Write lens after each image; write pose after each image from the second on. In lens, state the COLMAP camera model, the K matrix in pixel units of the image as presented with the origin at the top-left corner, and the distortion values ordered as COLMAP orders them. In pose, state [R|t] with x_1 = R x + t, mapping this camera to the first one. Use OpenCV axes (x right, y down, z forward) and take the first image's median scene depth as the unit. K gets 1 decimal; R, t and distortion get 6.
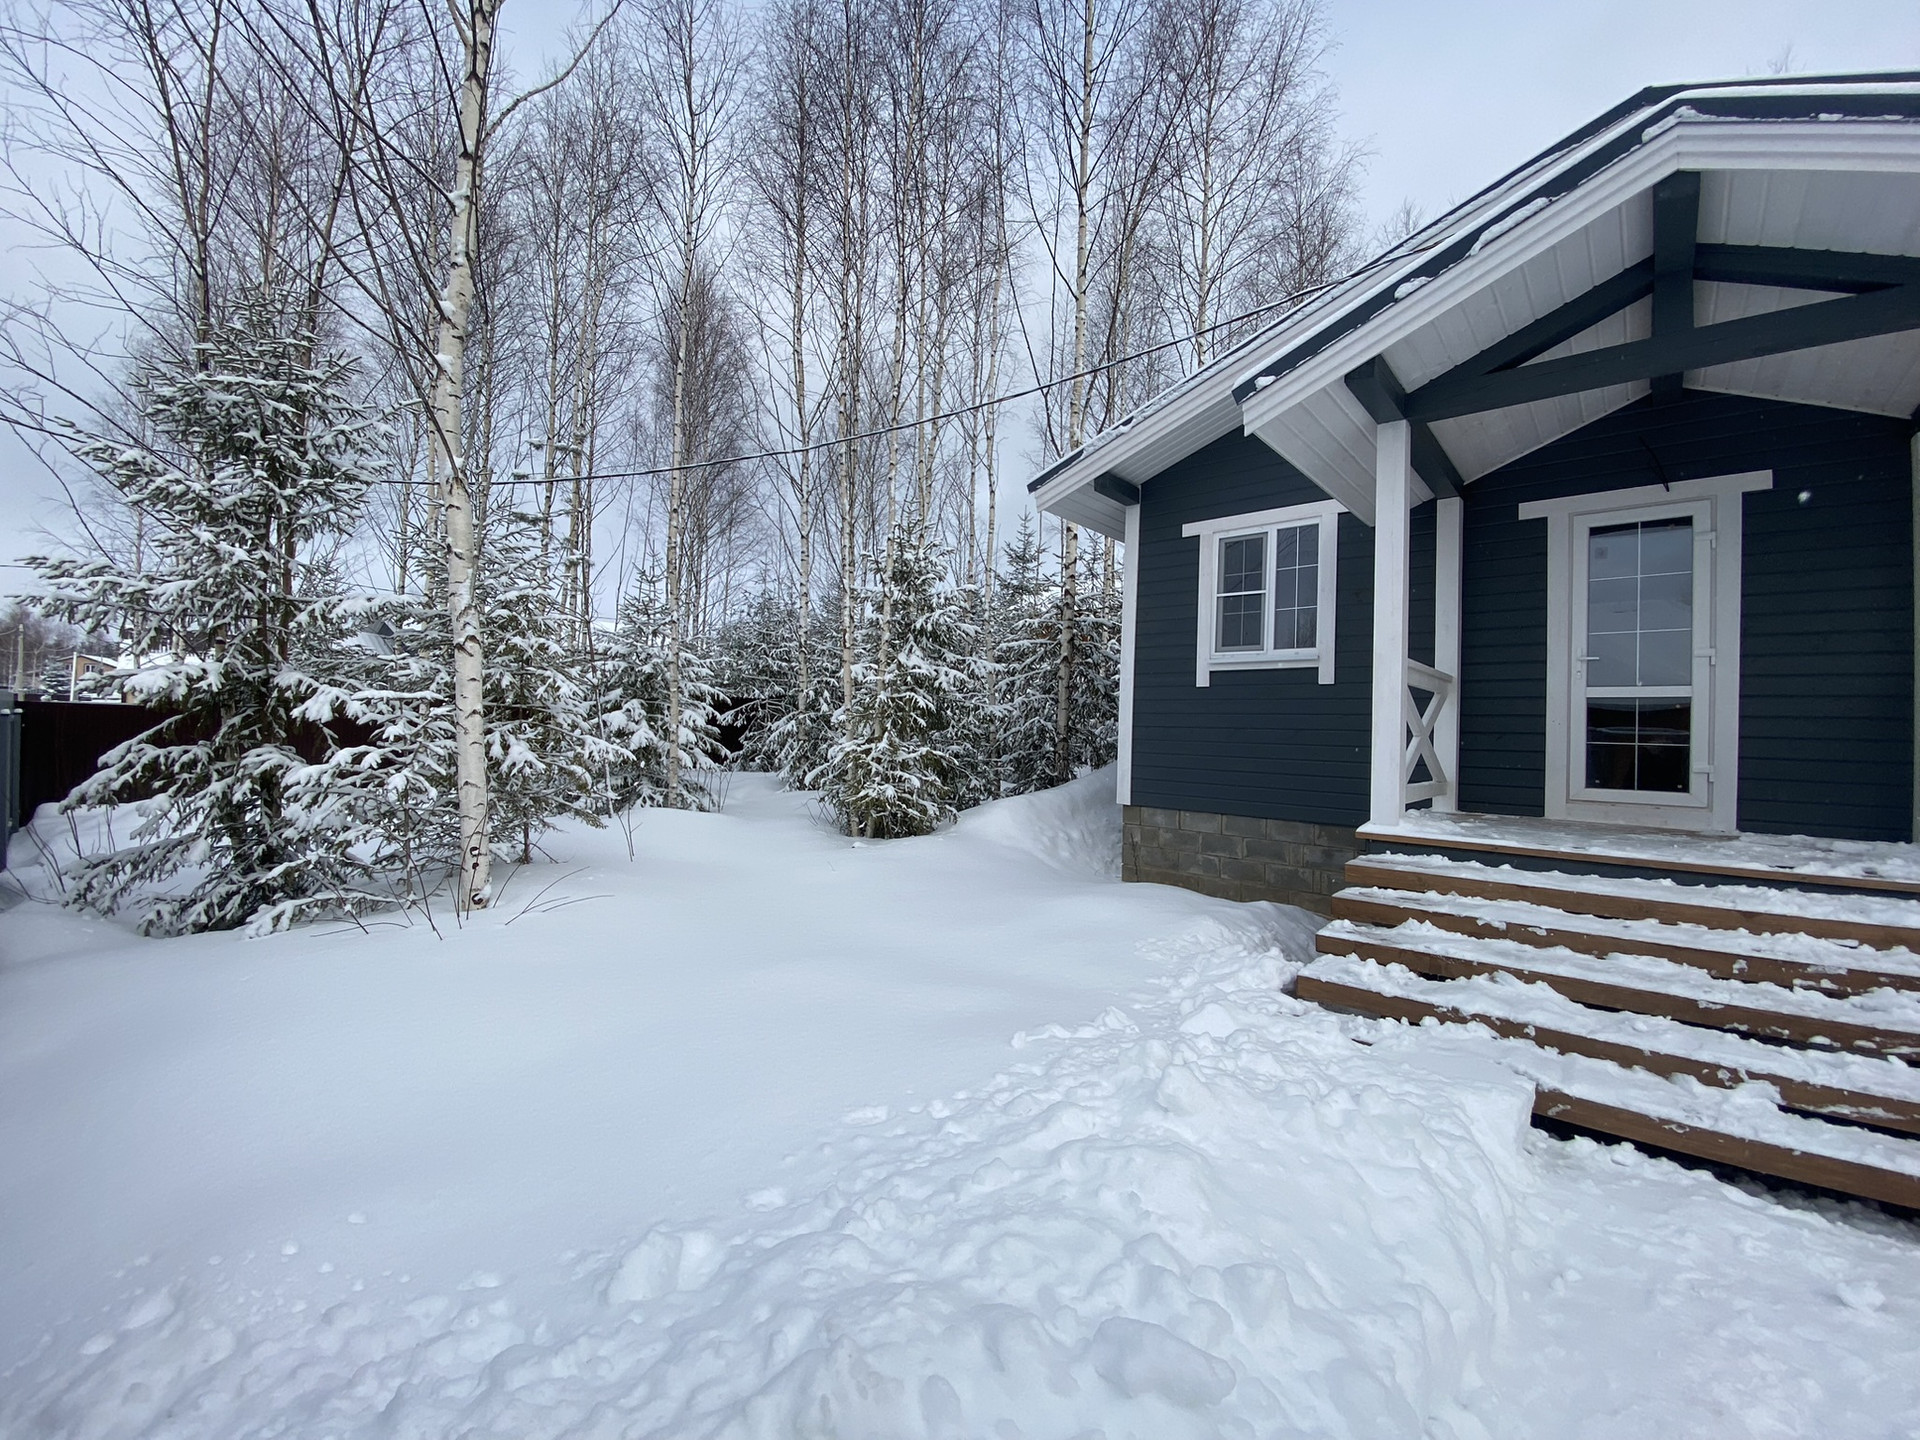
lens RADIAL K [[774.4, 0, 952.1], [0, 774.4, 724.3], [0, 0, 1]] dist [0.021768, -0.023985]
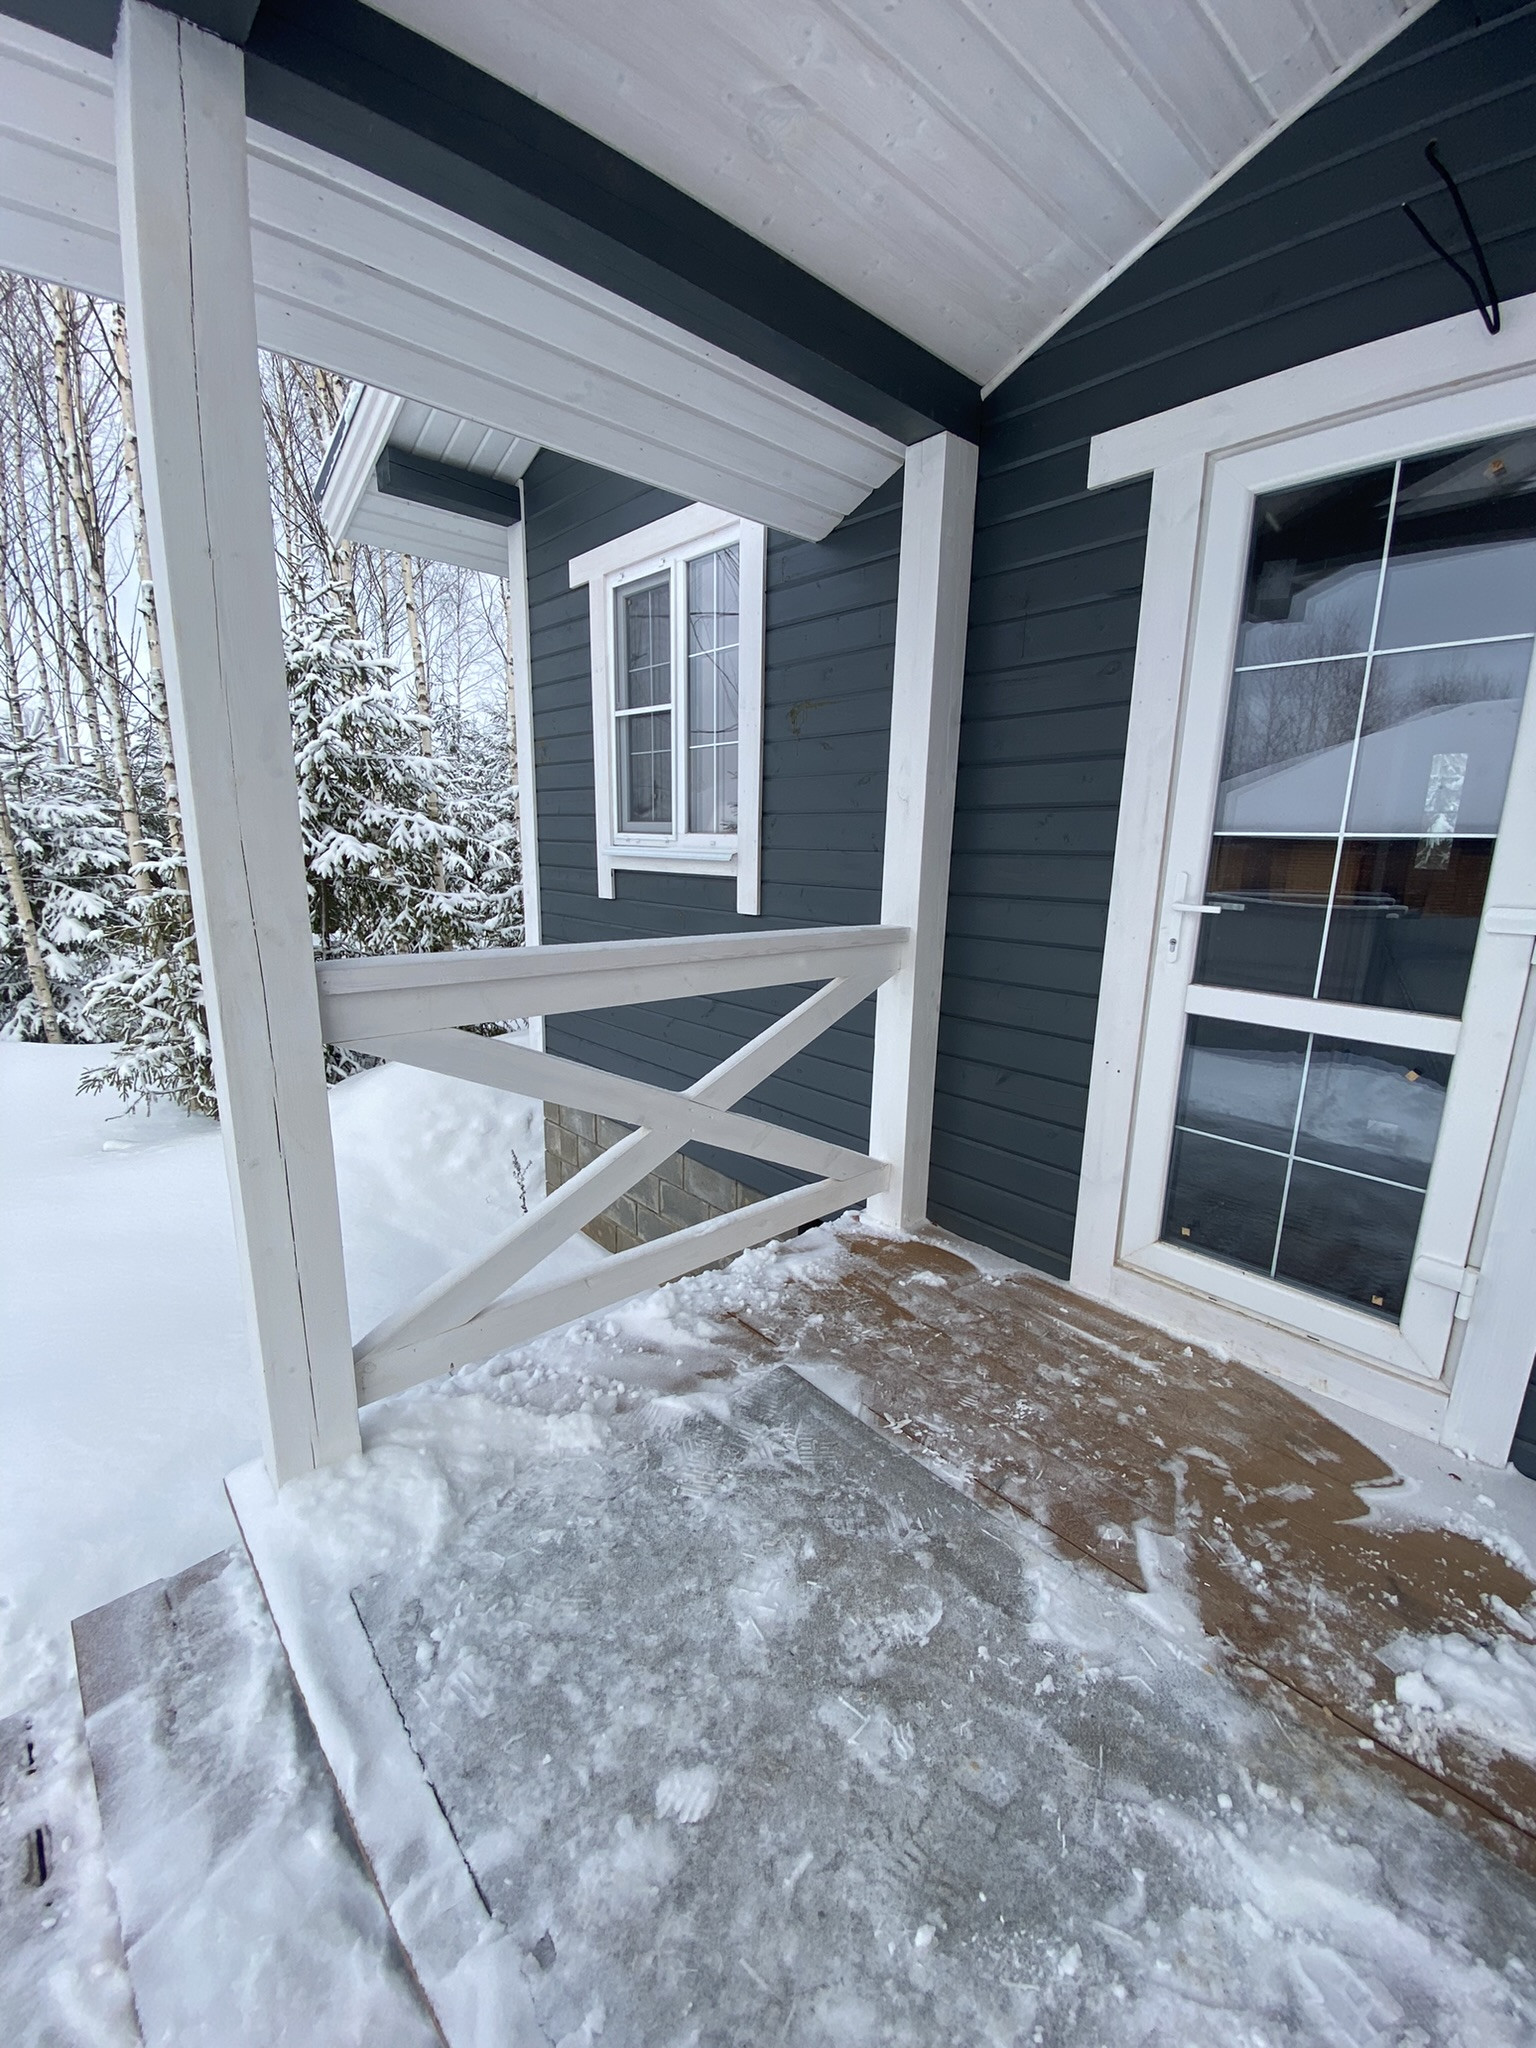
lens RADIAL K [[837.0, 0, 773.0], [0, 837.0, 1025.3], [0, 0, 1]] dist [-0.000238, -0.000305]
pose [[0.993978, 0.018501, -0.108003, 0.499453], [0.005683, 0.975612, 0.219427, -0.087520], [0.109429, -0.218719, 0.969632, 0.446533]]
